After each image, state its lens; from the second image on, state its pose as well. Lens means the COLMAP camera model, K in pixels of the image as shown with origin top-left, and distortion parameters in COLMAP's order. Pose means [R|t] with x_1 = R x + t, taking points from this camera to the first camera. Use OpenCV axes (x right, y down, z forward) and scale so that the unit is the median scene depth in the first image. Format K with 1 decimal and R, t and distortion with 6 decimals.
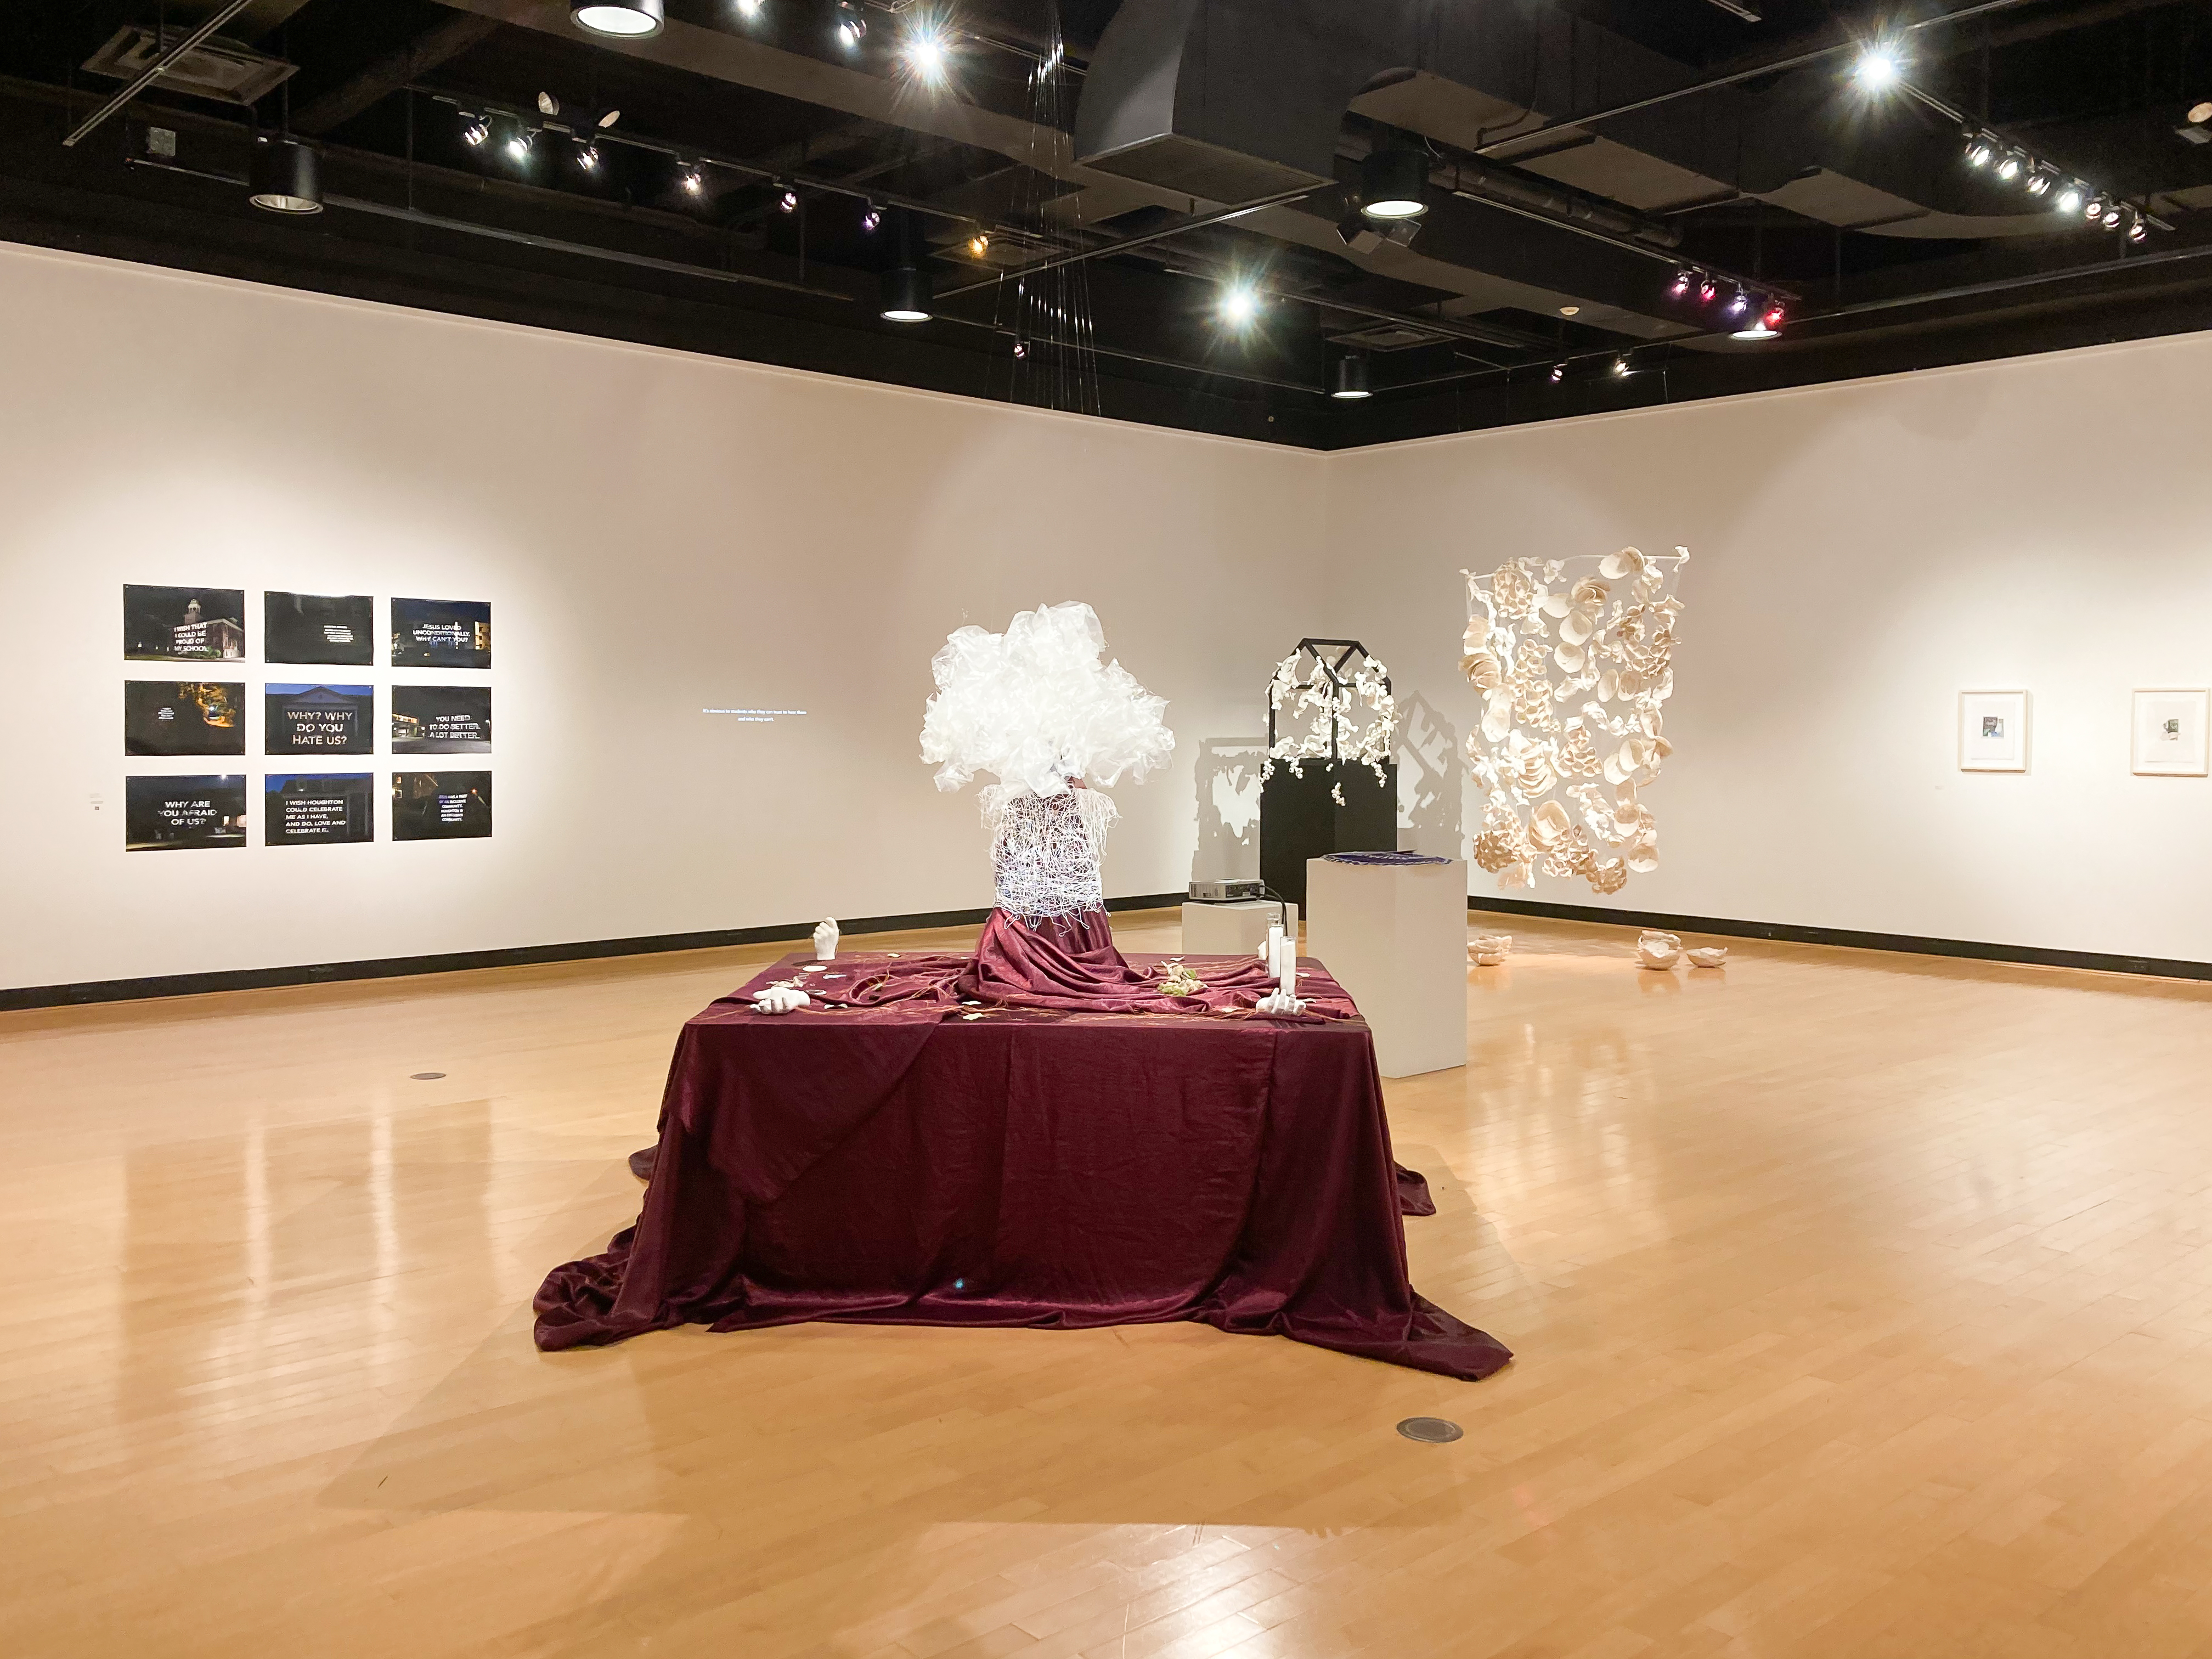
lens RADIAL K [[1858.3, 0, 1100.4], [0, 1858.3, 768.2], [0, 0, 1]] dist [0.074863, -0.092130]
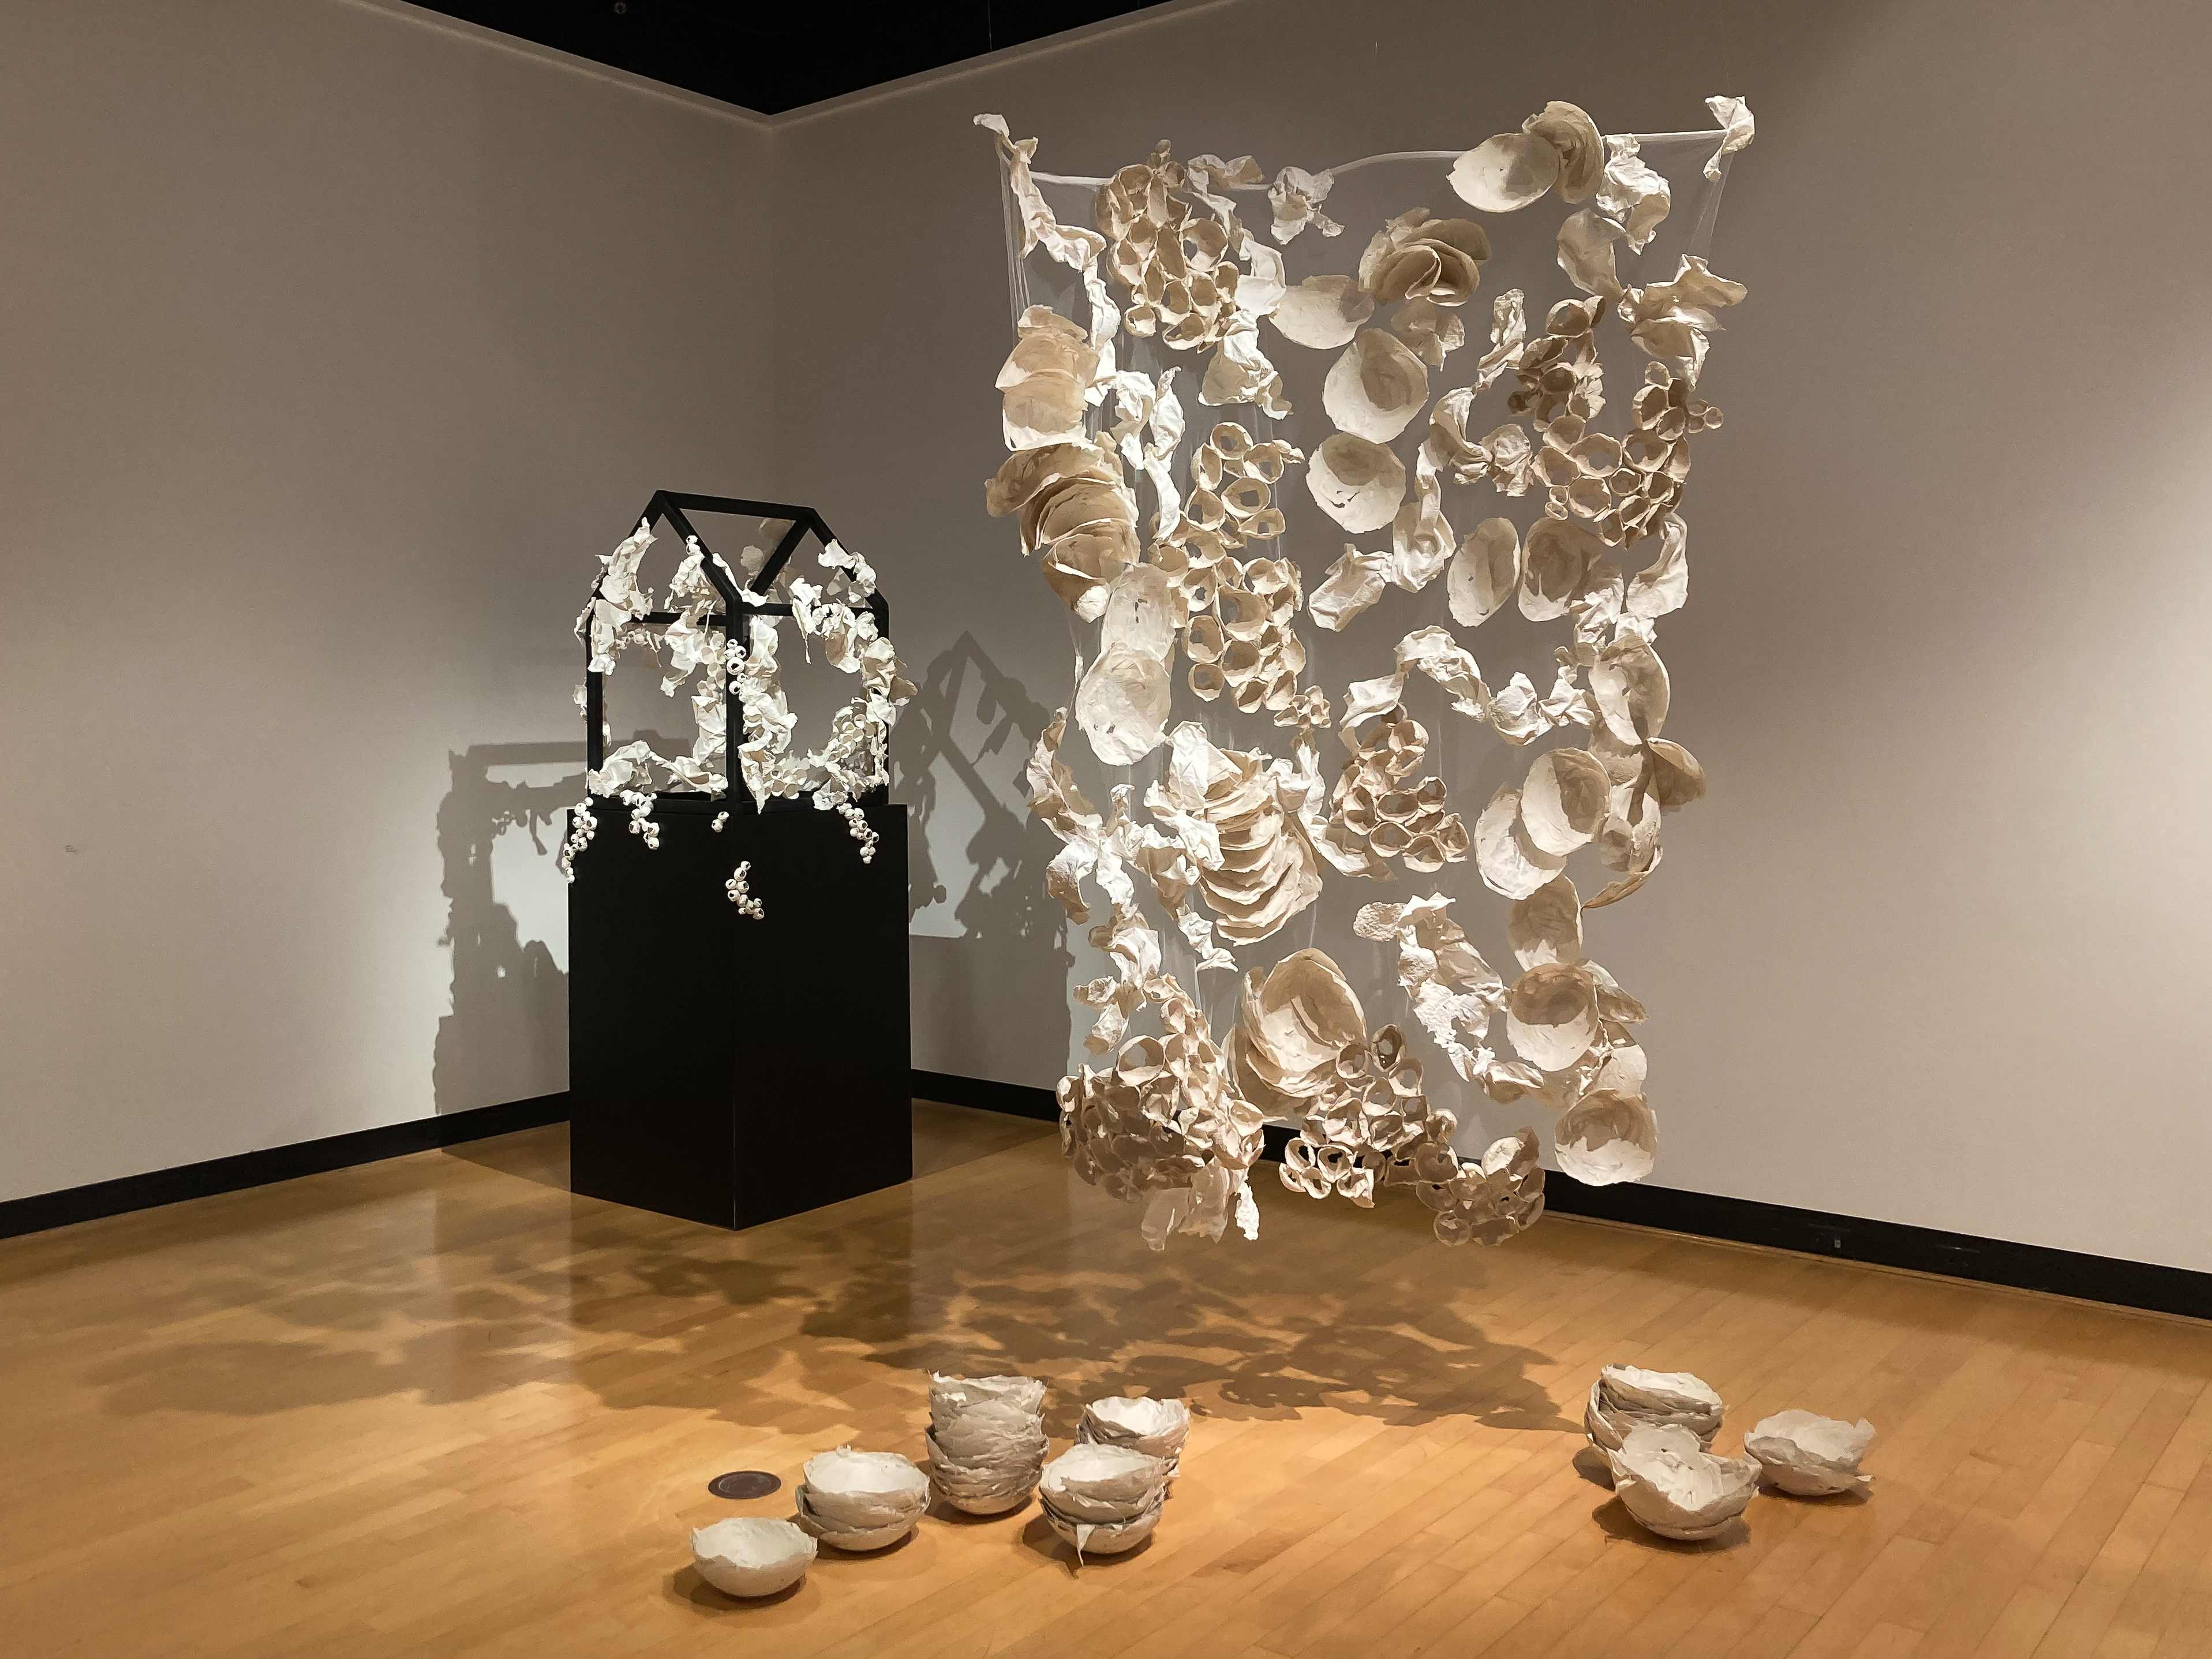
lens RADIAL K [[1858.2, 0, 1100.4], [0, 1858.2, 768.3], [0, 0, 1]] dist [0.074863, -0.092130]
pose [[0.984155, -0.018062, 0.176386, 0.155477], [0.016515, 0.999811, 0.010232, -0.016517], [-0.176538, -0.007157, 0.984268, 0.707218]]
